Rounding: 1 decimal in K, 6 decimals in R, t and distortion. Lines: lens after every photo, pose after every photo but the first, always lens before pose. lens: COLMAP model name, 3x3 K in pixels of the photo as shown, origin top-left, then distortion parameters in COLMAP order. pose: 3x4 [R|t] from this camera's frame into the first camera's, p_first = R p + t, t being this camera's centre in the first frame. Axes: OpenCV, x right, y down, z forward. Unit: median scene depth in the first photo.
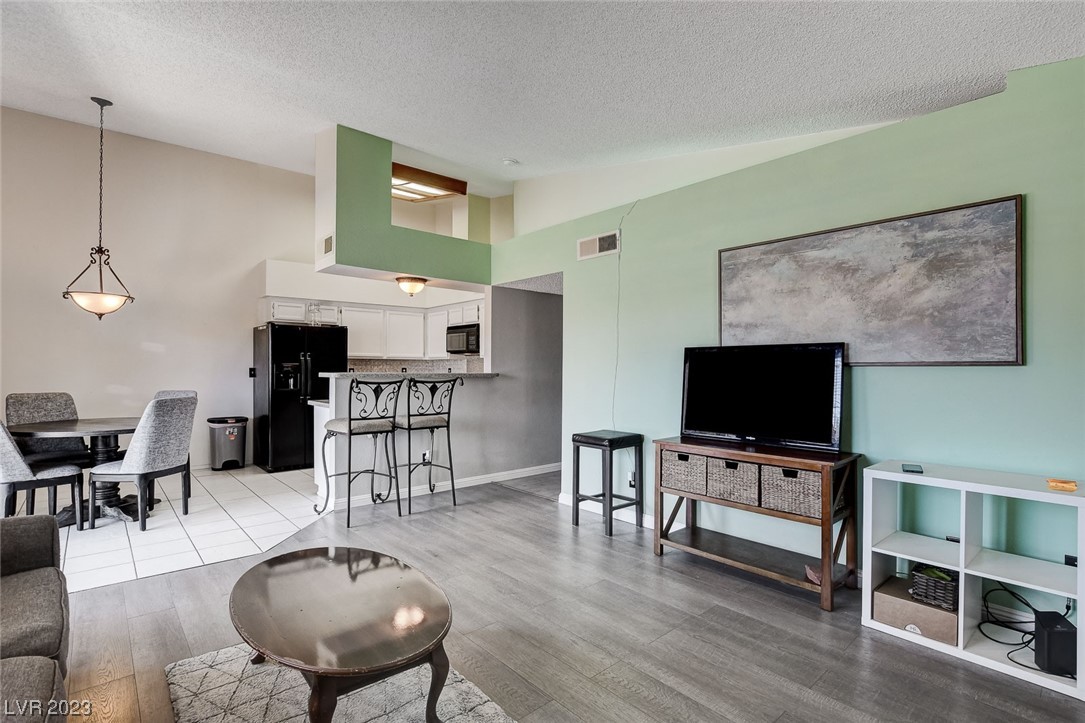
lens RADIAL K [[509.8, 0, 539.6], [0, 509.8, 369.0], [0, 0, 1]] dist [-0.014115, 0.000298]
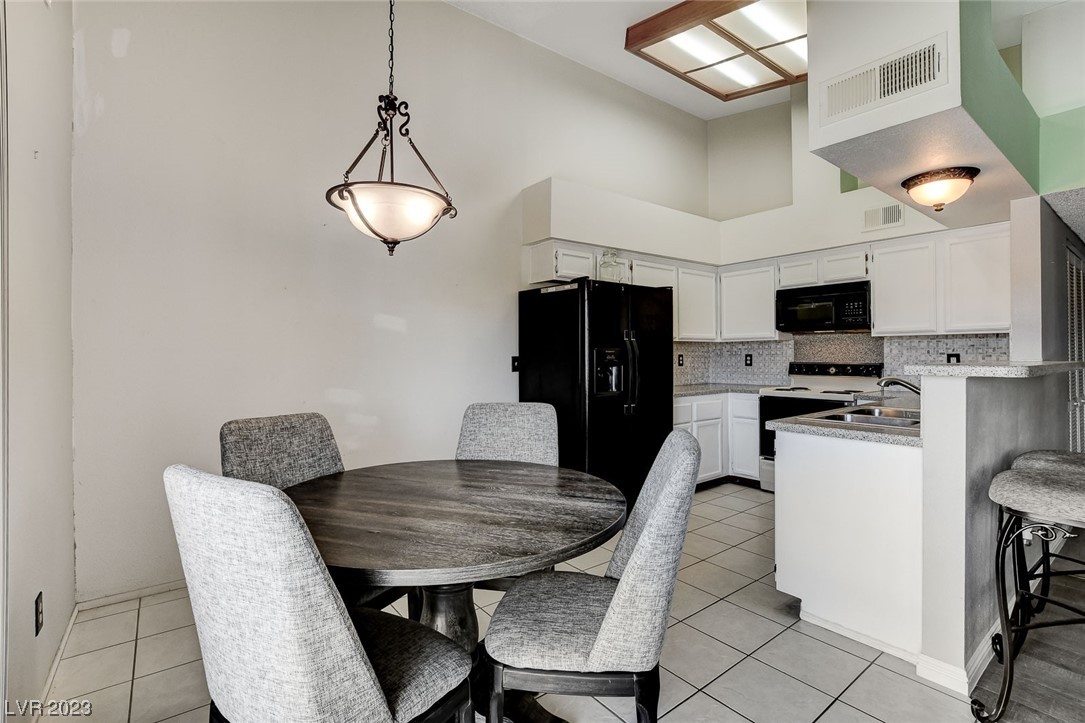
lens RADIAL K [[504.5, 0, 542.5], [0, 504.5, 354.1], [0, 0, 1]] dist [-0.002117, 0.000336]
pose [[0.997924, -0.010341, -0.063566, -0.779697], [0.010082, 0.999940, -0.004394, -0.003712], [0.063607, 0.003744, 0.997968, 0.606083]]
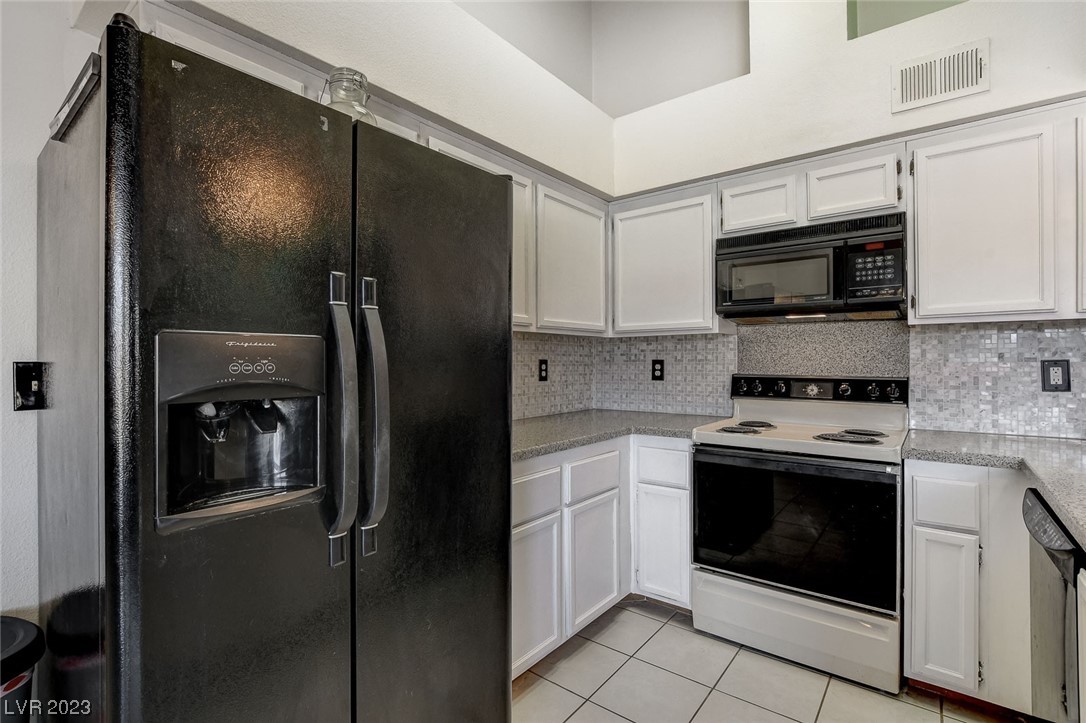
lens RADIAL K [[505.3, 0, 538.5], [0, 505.3, 360.0], [0, 0, 1]] dist [-0.013861, 0.000564]
pose [[0.985227, -0.005729, 0.171158, -0.636921], [0.006197, 0.999978, -0.002201, -0.002674], [-0.171142, 0.003229, 0.985241, 1.219387]]
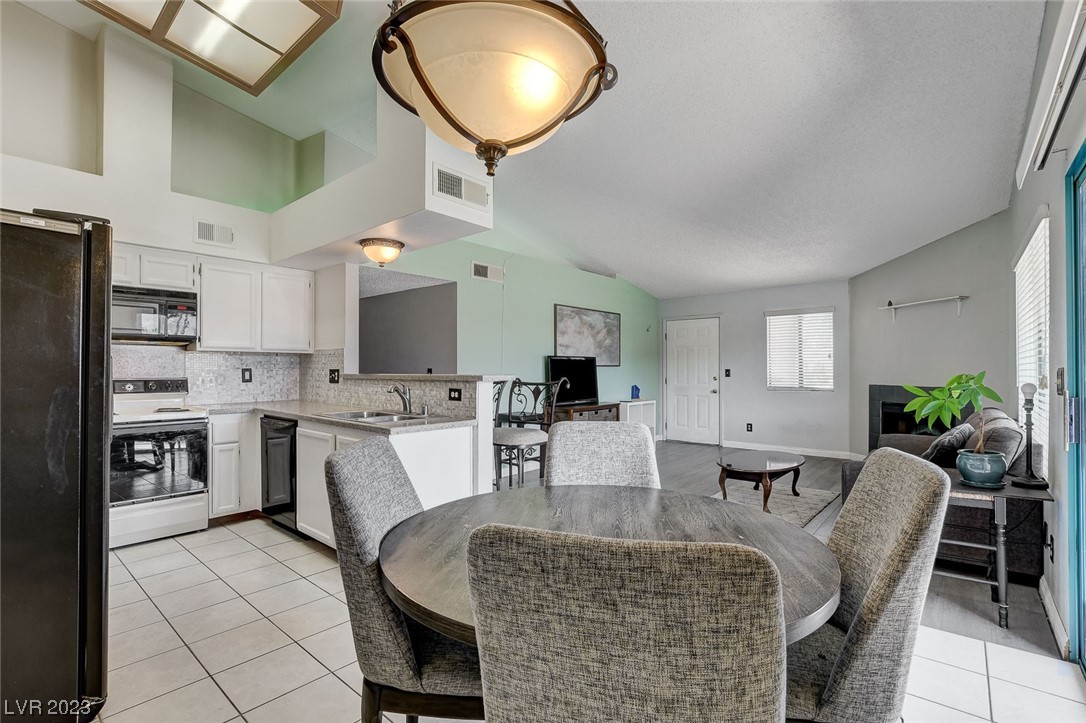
lens RADIAL K [[498.3, 0, 538.8], [0, 498.3, 366.2], [0, 0, 1]] dist [-0.012050, -0.000116]
pose [[-0.131640, 0.000106, 0.991298, -1.232022], [0.000537, 1.000000, -0.000035, -0.005247], [-0.991297, 0.000528, -0.131640, 1.113832]]
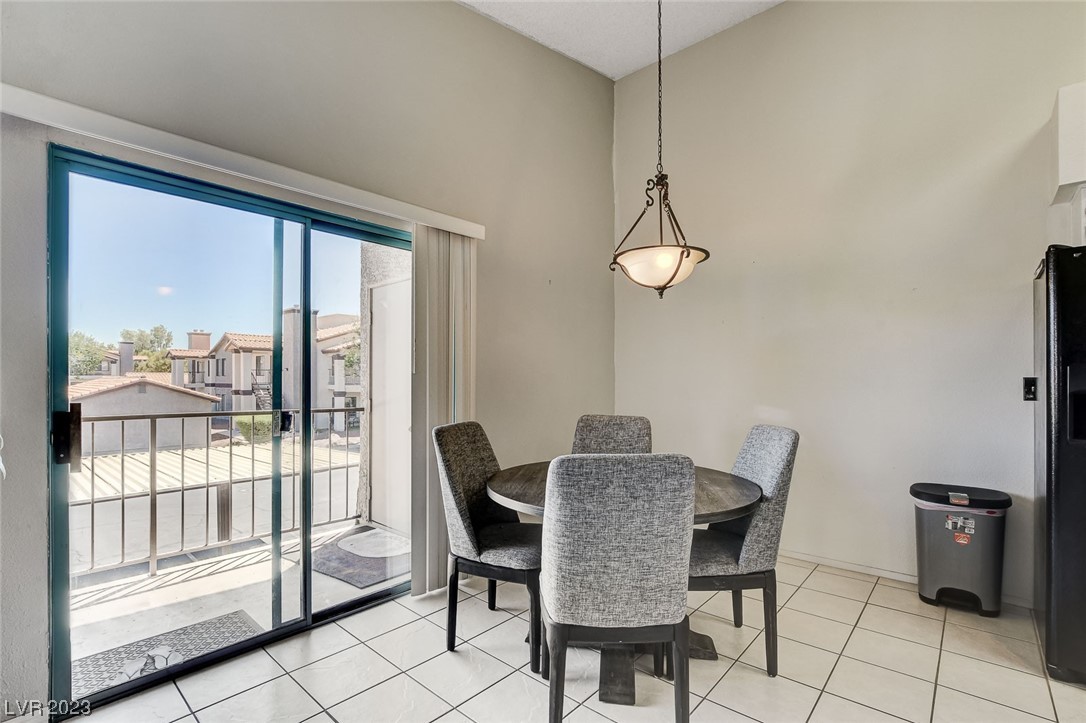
lens RADIAL K [[504.5, 0, 541.5], [0, 504.5, 380.3], [0, 0, 1]] dist [-0.013326, 0.000041]
pose [[0.127393, -0.005443, -0.991837, -0.336372], [-0.000476, 0.999984, -0.005549, 0.002804], [0.991852, 0.001179, 0.127388, 0.868038]]
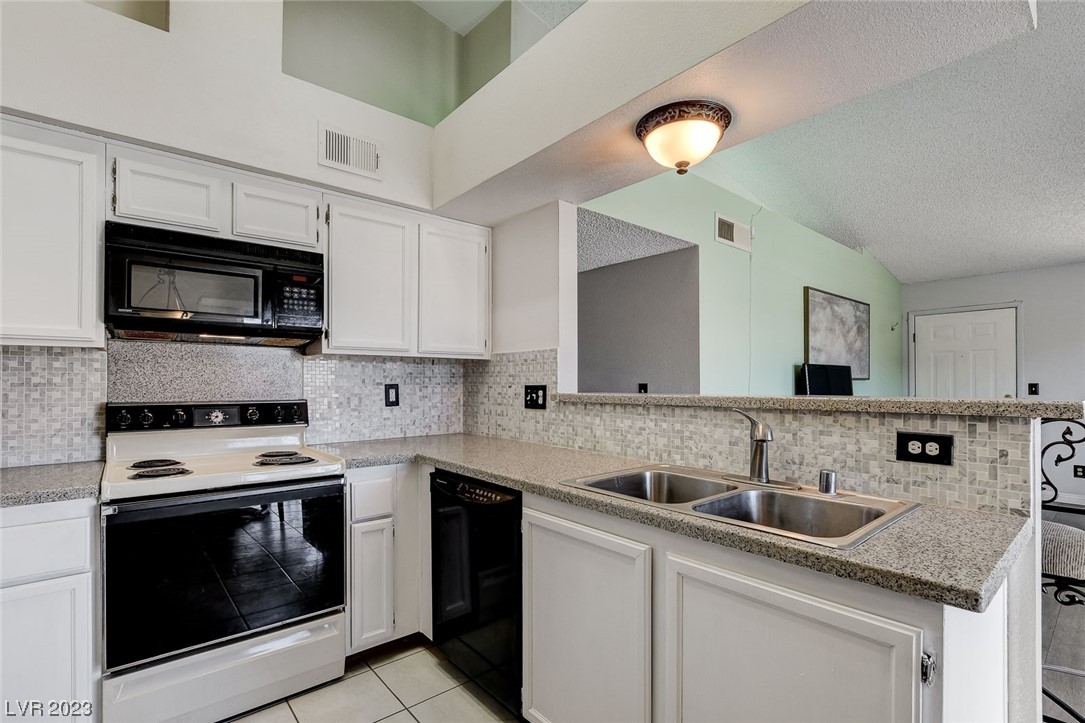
lens RADIAL K [[505.5, 0, 542.7], [0, 505.5, 379.1], [0, 0, 1]] dist [-0.014269, 0.000172]
pose [[0.020974, 0.003586, 0.999774, -0.755228], [0.002832, 0.999989, -0.003647, -0.004594], [-0.999776, 0.002907, 0.020964, 1.384909]]
